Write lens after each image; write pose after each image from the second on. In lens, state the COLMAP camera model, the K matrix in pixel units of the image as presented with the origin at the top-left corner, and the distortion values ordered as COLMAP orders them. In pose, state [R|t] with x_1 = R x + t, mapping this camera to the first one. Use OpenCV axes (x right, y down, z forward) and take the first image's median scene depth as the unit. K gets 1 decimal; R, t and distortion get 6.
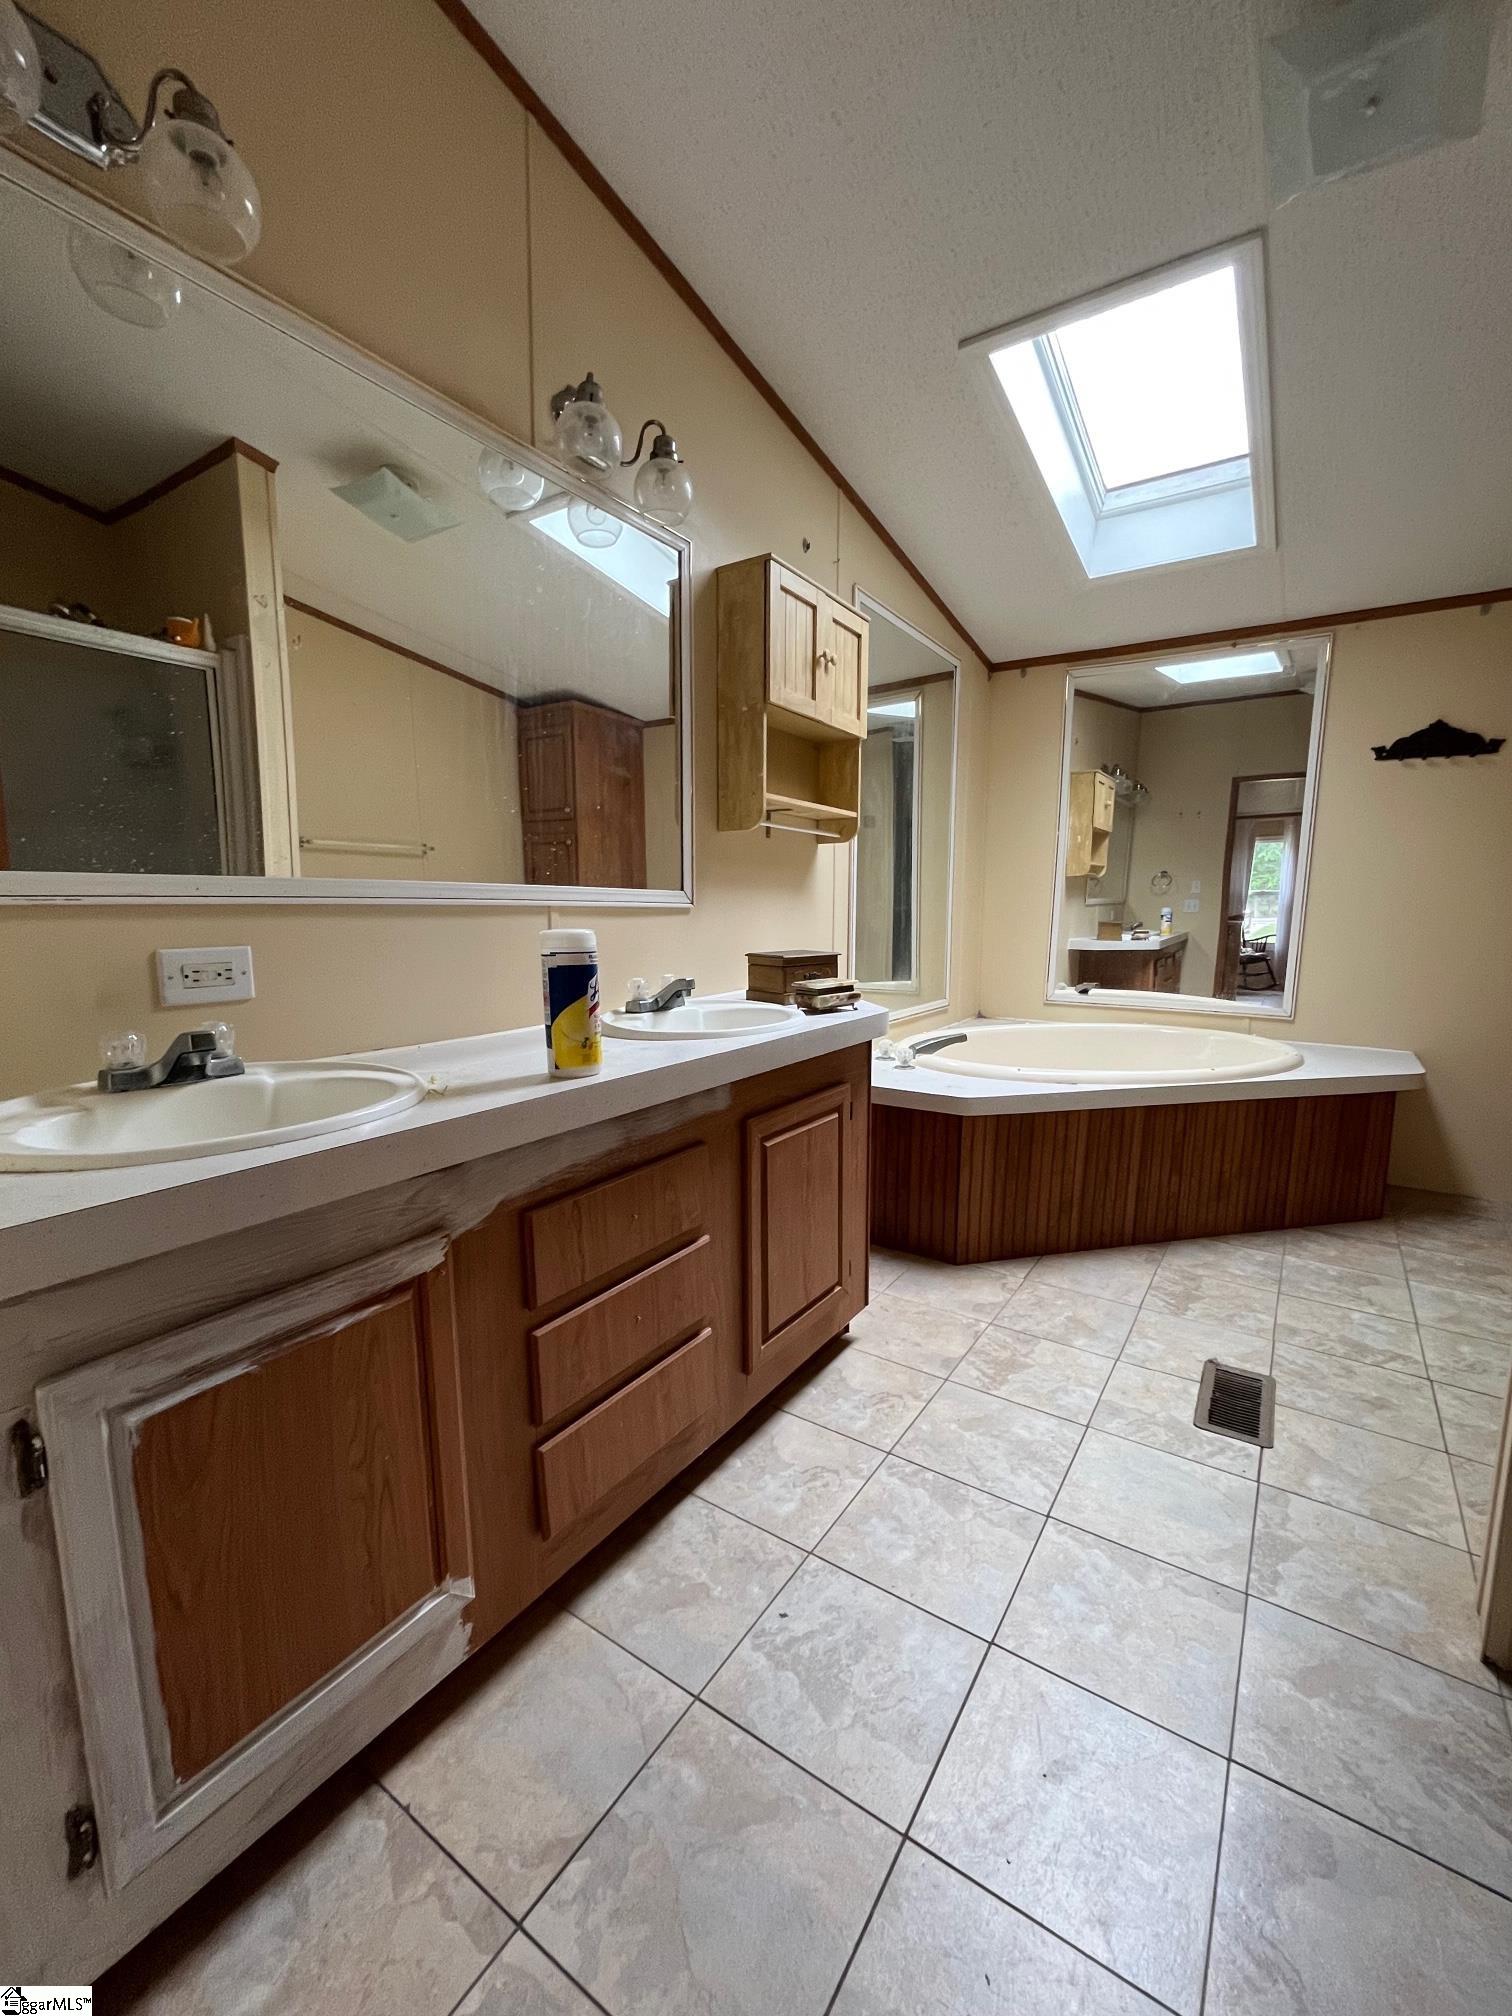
lens RADIAL K [[828.1, 0, 761.1], [0, 828.1, 1021.9], [0, 0, 1]] dist [0.000652, 0.000285]
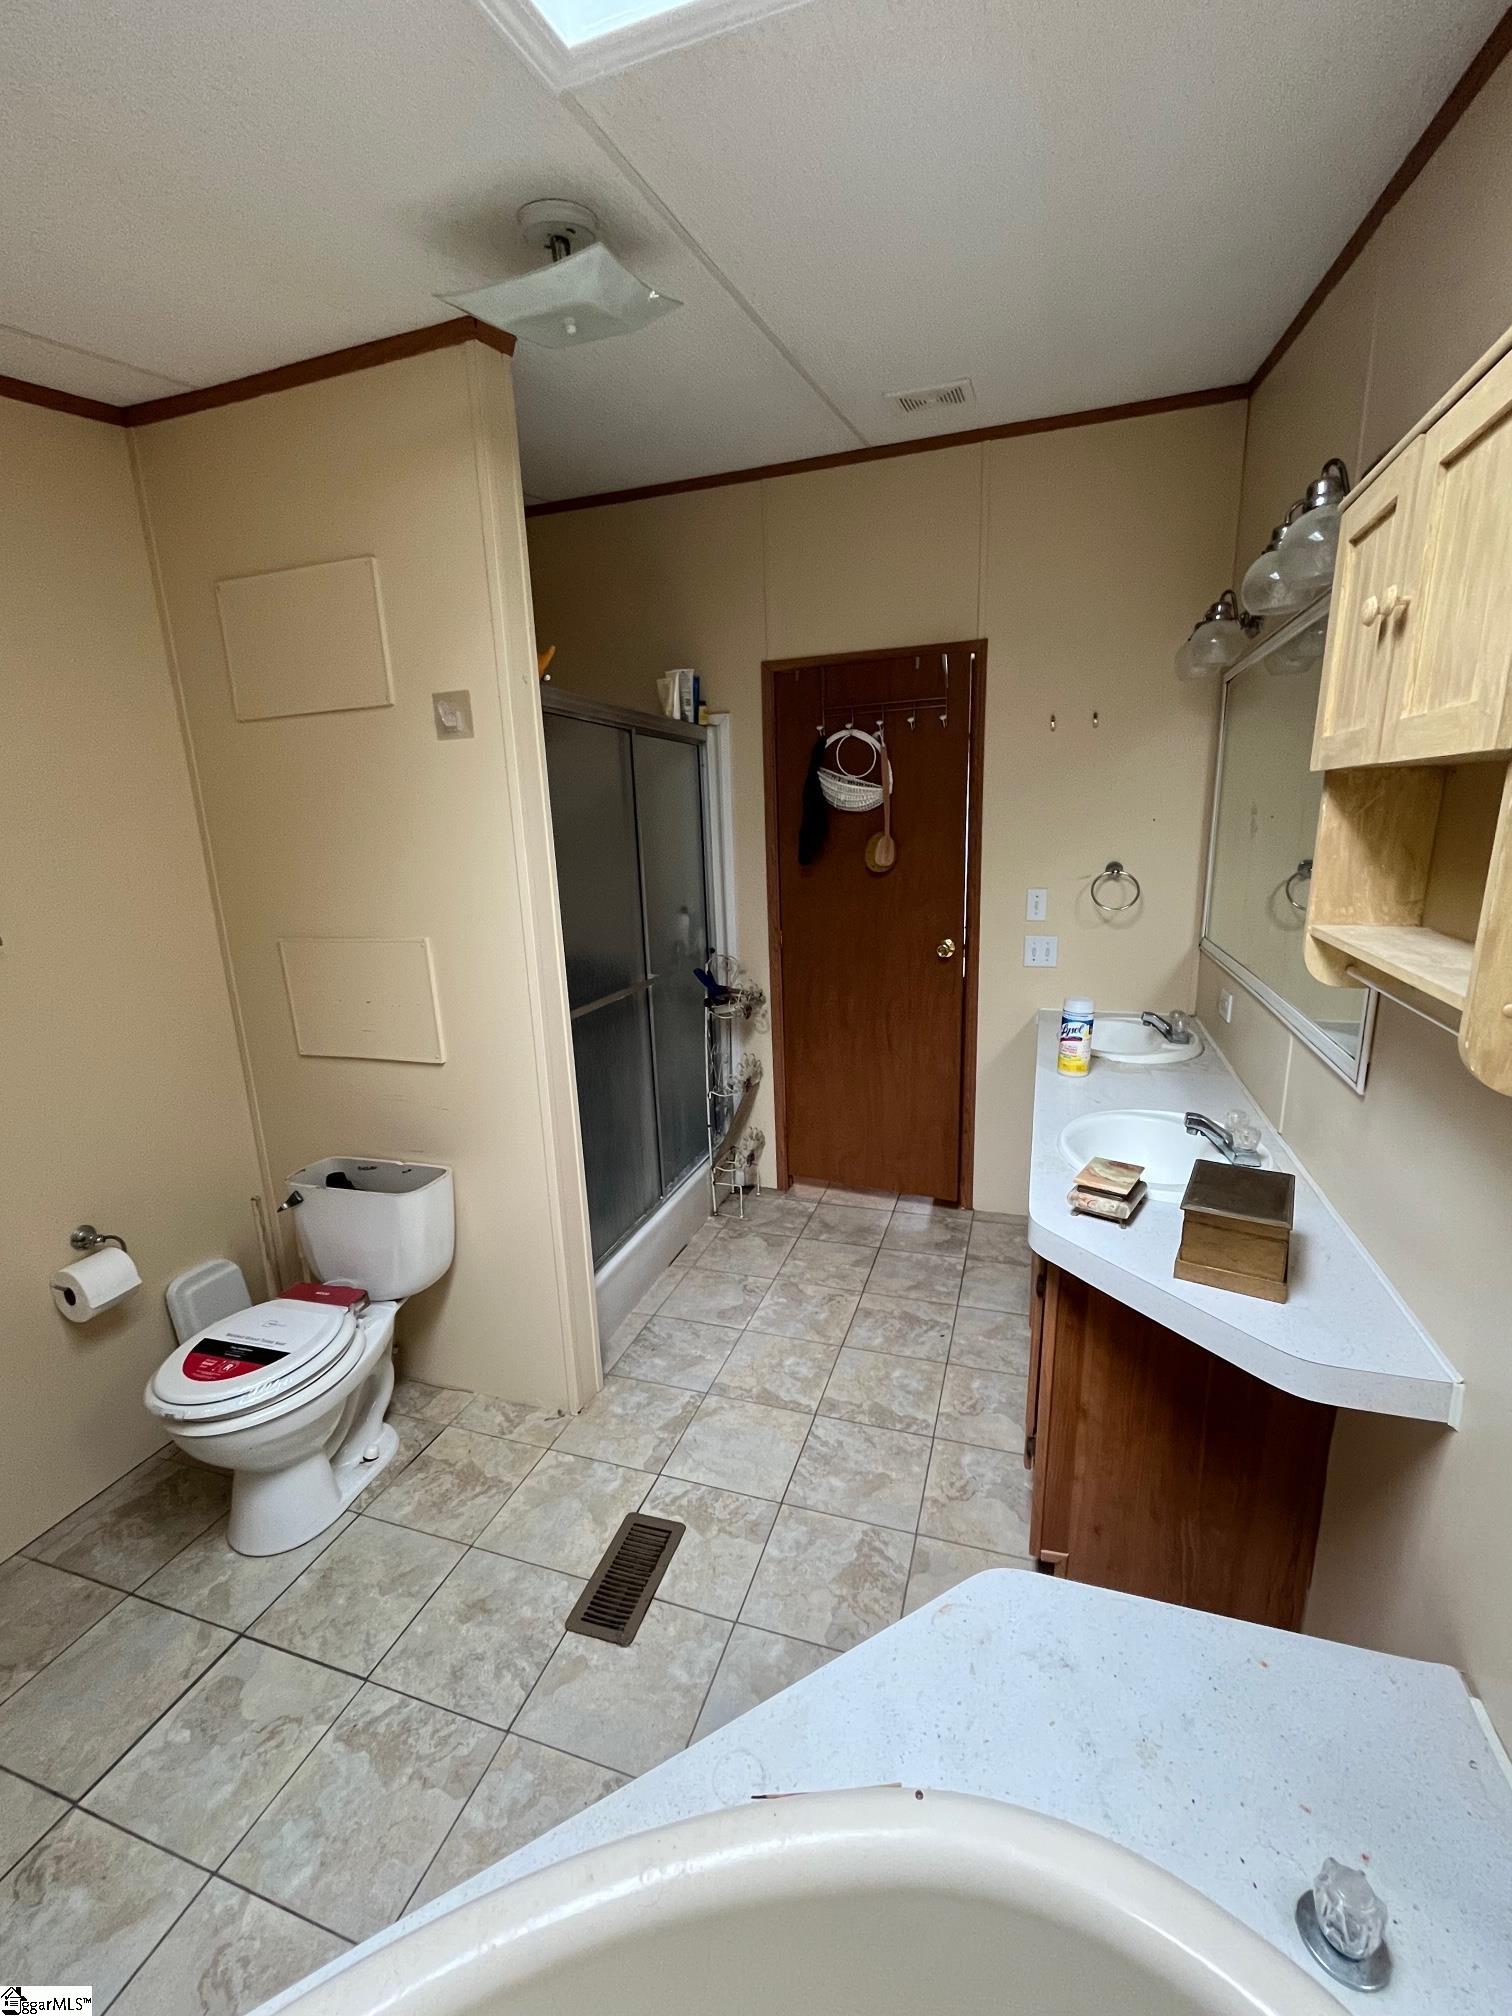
lens RADIAL K [[828.1, 0, 756.5], [0, 828.1, 1014.4], [0, 0, 1]] dist [0.000652, 0.000285]
pose [[-0.965618, 0.079836, -0.247402, 0.655989], [-0.014750, 0.933319, 0.358746, -0.521242], [0.259546, 0.350061, -0.900052, 1.780372]]
